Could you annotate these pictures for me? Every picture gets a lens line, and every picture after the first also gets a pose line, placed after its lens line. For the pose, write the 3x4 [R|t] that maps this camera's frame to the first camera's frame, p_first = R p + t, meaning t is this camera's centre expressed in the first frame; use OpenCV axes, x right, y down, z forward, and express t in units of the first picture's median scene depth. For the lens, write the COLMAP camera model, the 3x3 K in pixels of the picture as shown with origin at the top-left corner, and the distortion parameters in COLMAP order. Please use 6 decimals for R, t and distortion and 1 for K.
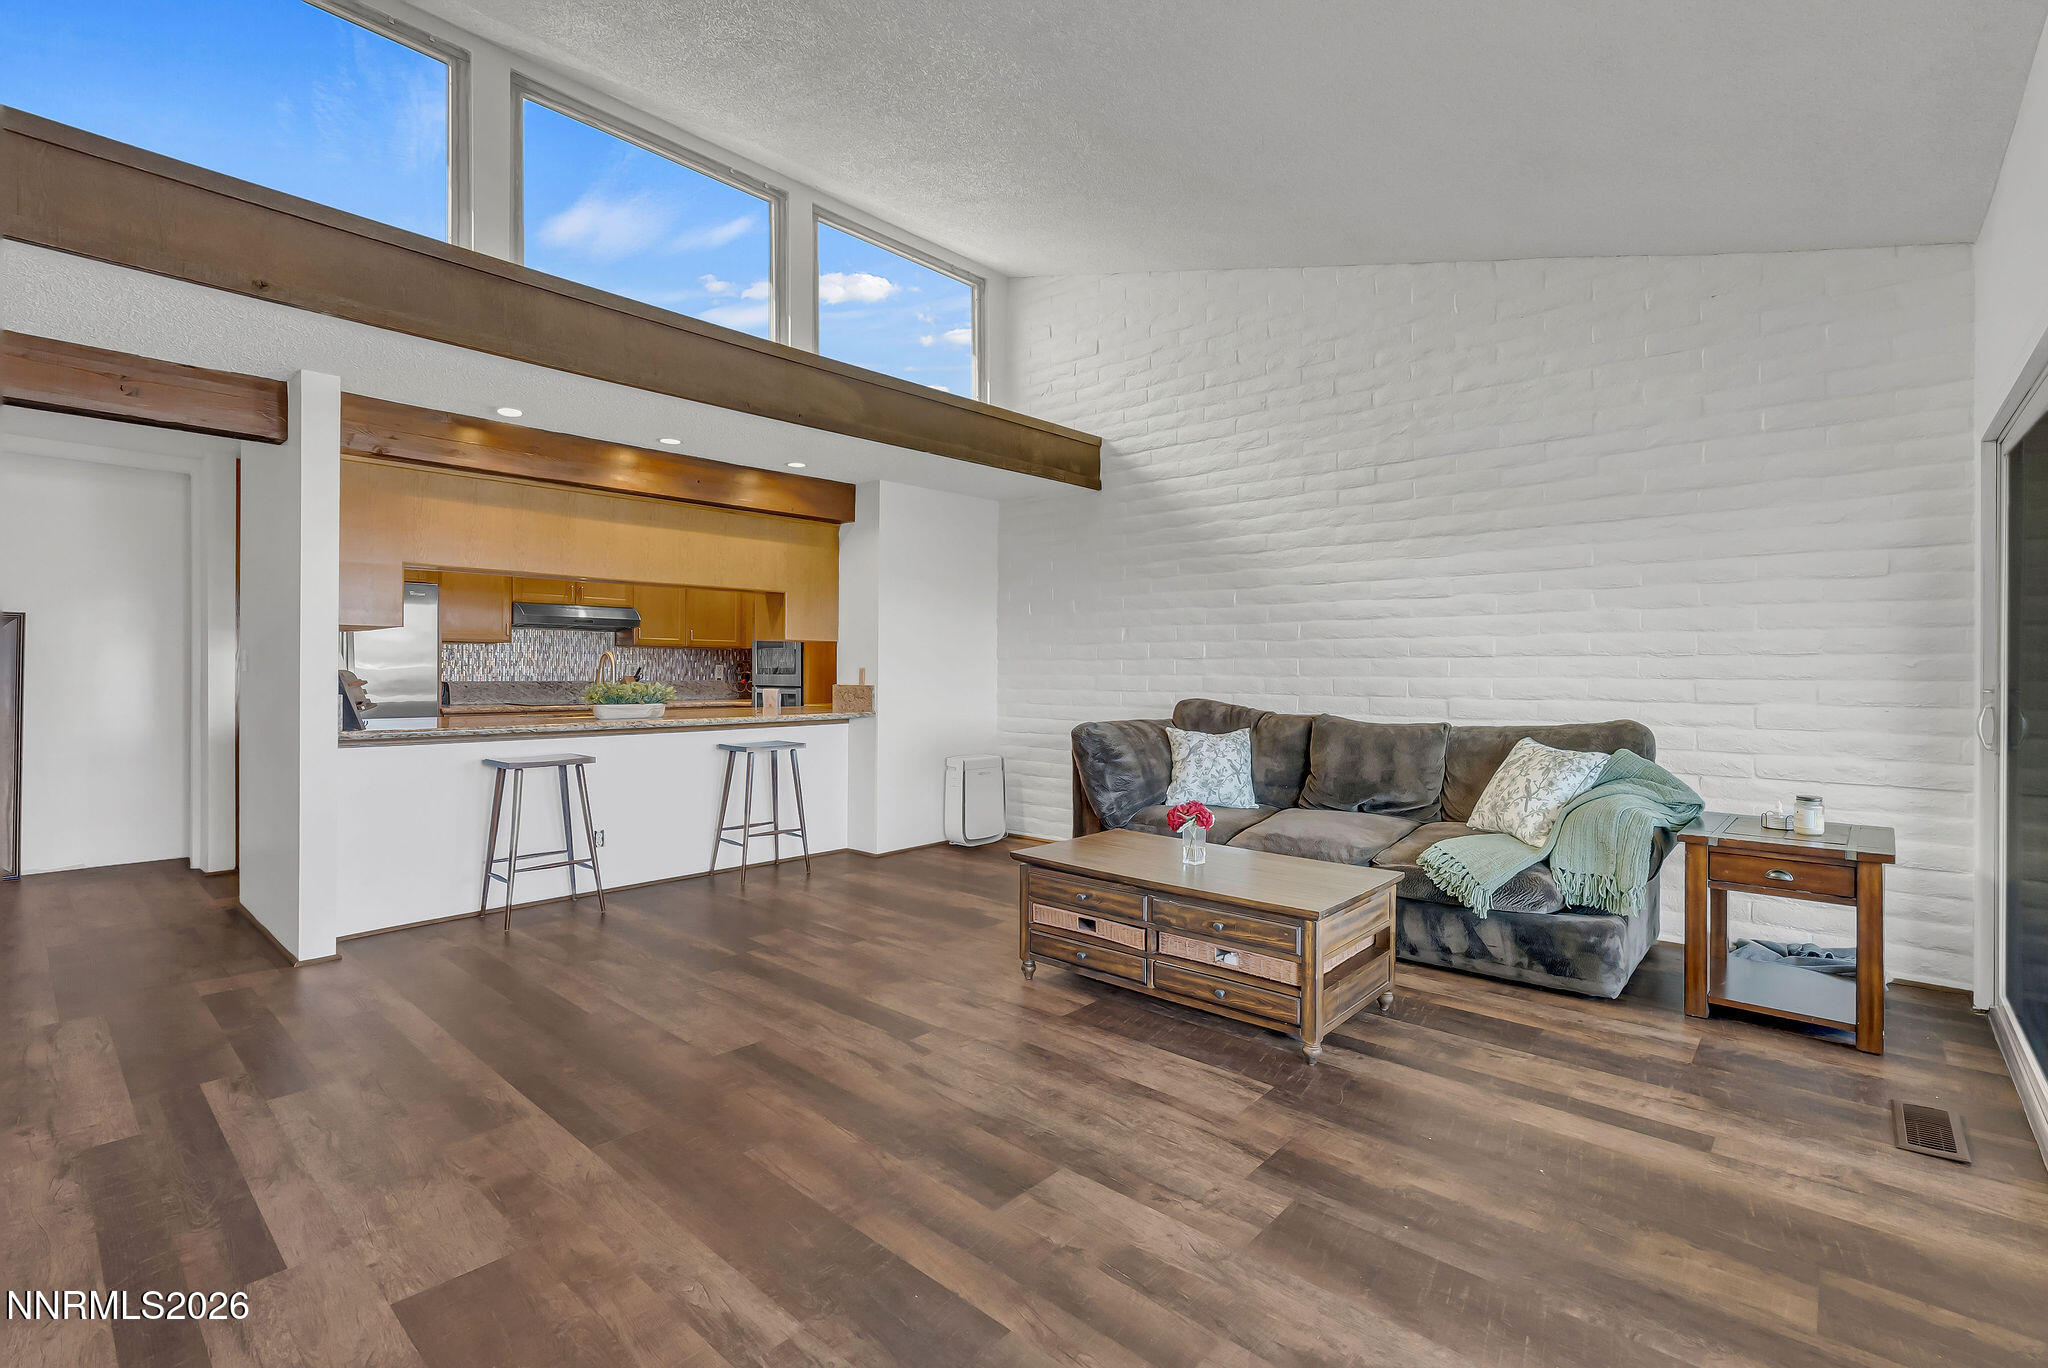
lens RADIAL K [[935.8, 0, 1039.2], [0, 935.8, 664.4], [0, 0, 1]] dist [-0.007868, 0.003179]
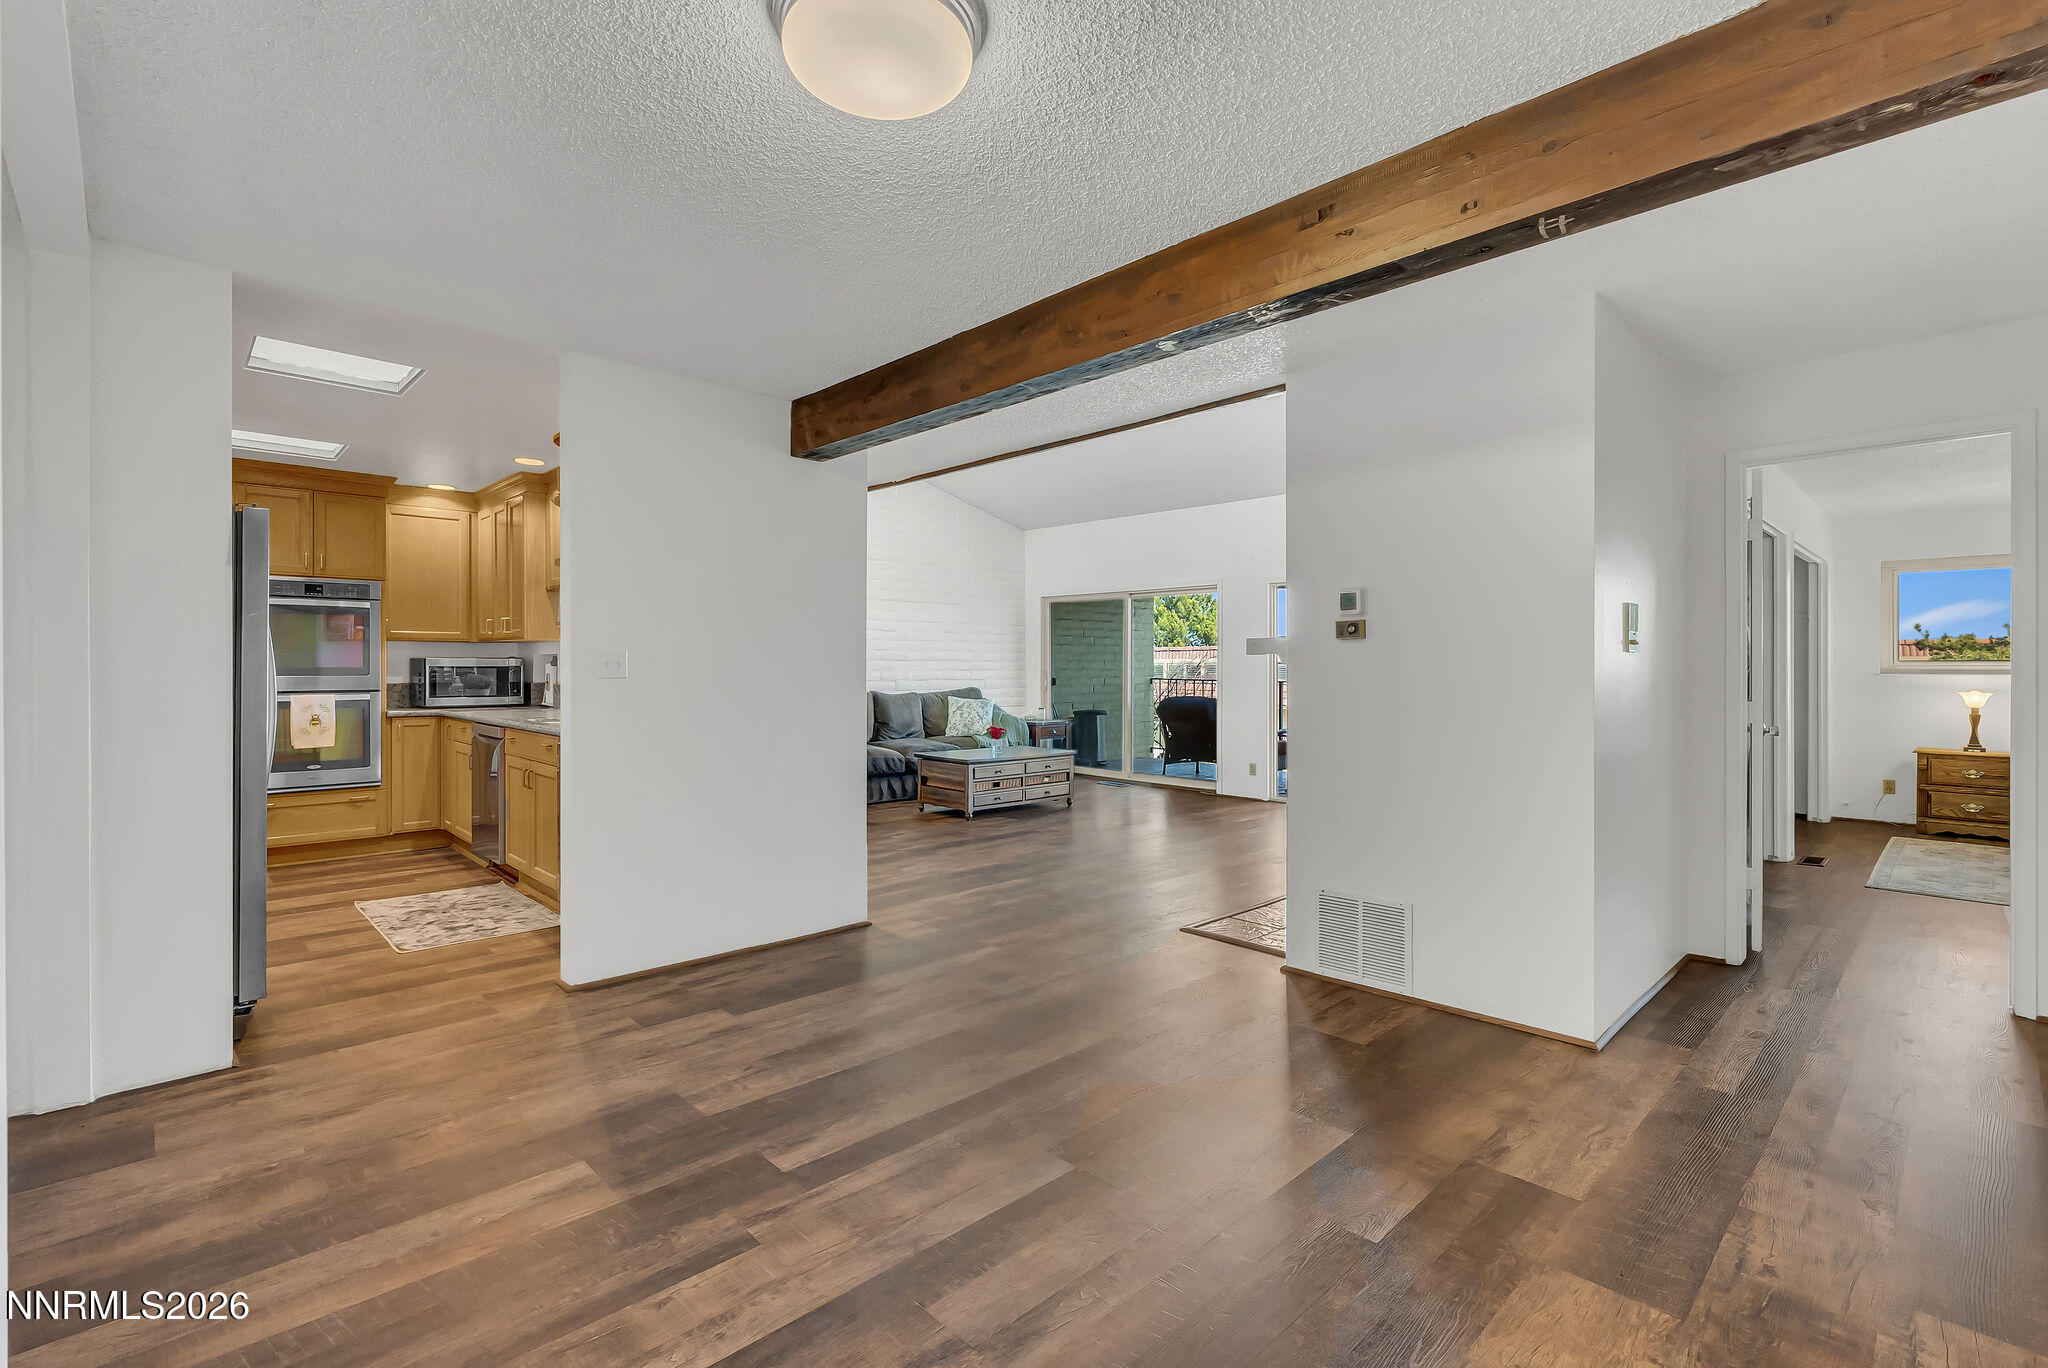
lens RADIAL K [[935.8, 0, 1029.3], [0, 935.8, 665.0], [0, 0, 1]] dist [-0.007868, 0.003179]
pose [[0.075900, -0.003687, 0.997109, -1.653006], [-0.007557, 0.999962, 0.004272, -0.010242], [-0.997087, -0.007859, 0.075869, 0.586890]]
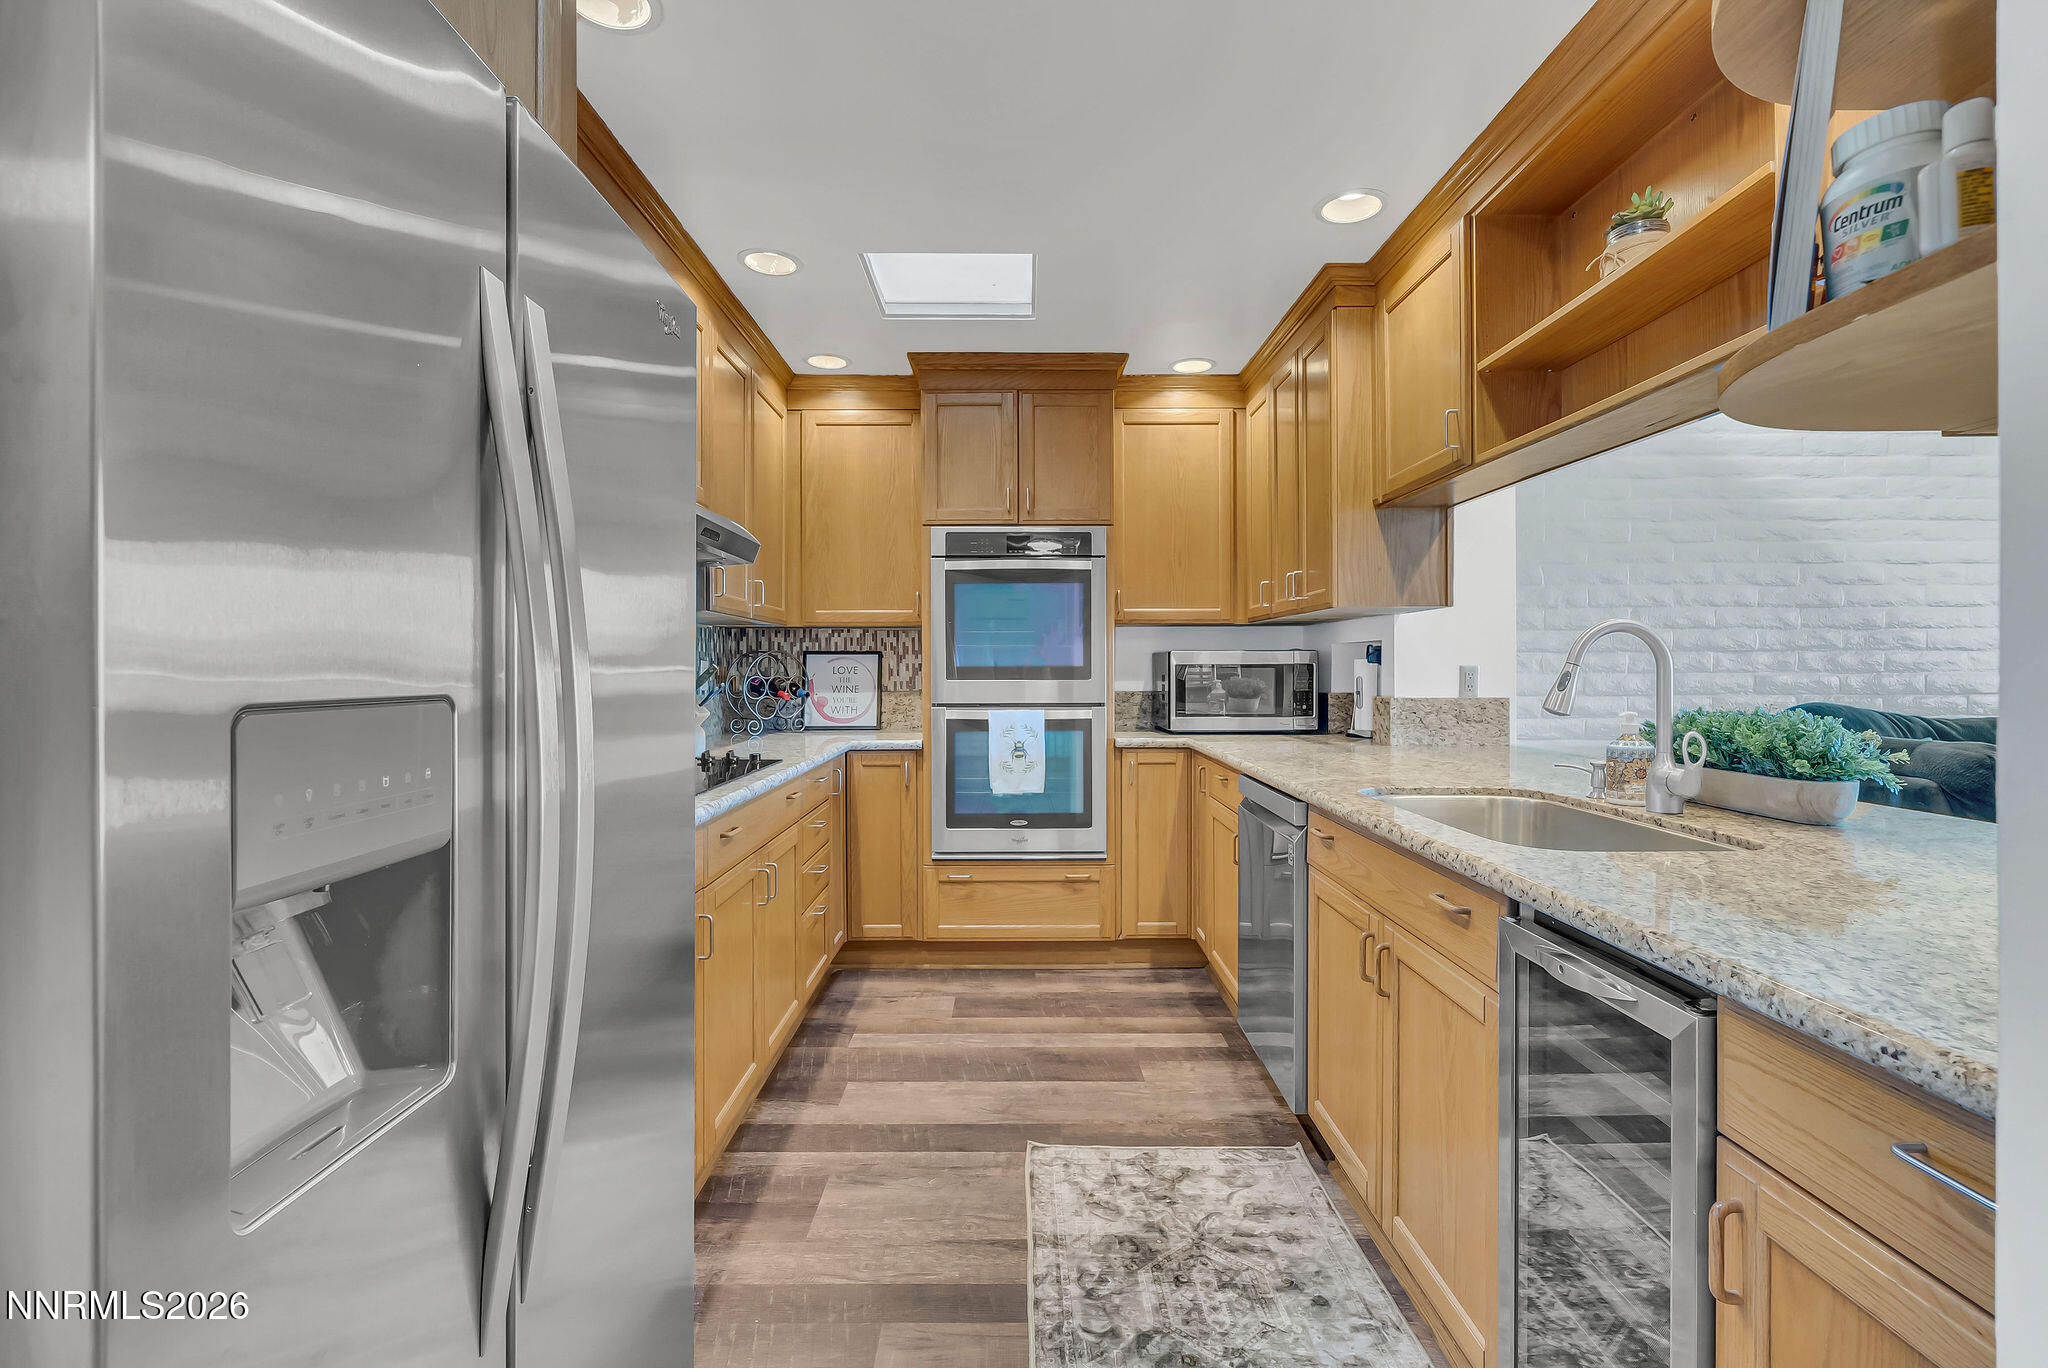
lens RADIAL K [[935.8, 0, 1029.8], [0, 935.8, 672.5], [0, 0, 1]] dist [-0.007868, 0.003179]
pose [[0.745003, -0.009139, 0.666998, -0.996950], [0.001144, 0.999922, 0.012422, 0.001037], [-0.667060, -0.008491, 0.744956, 1.041805]]
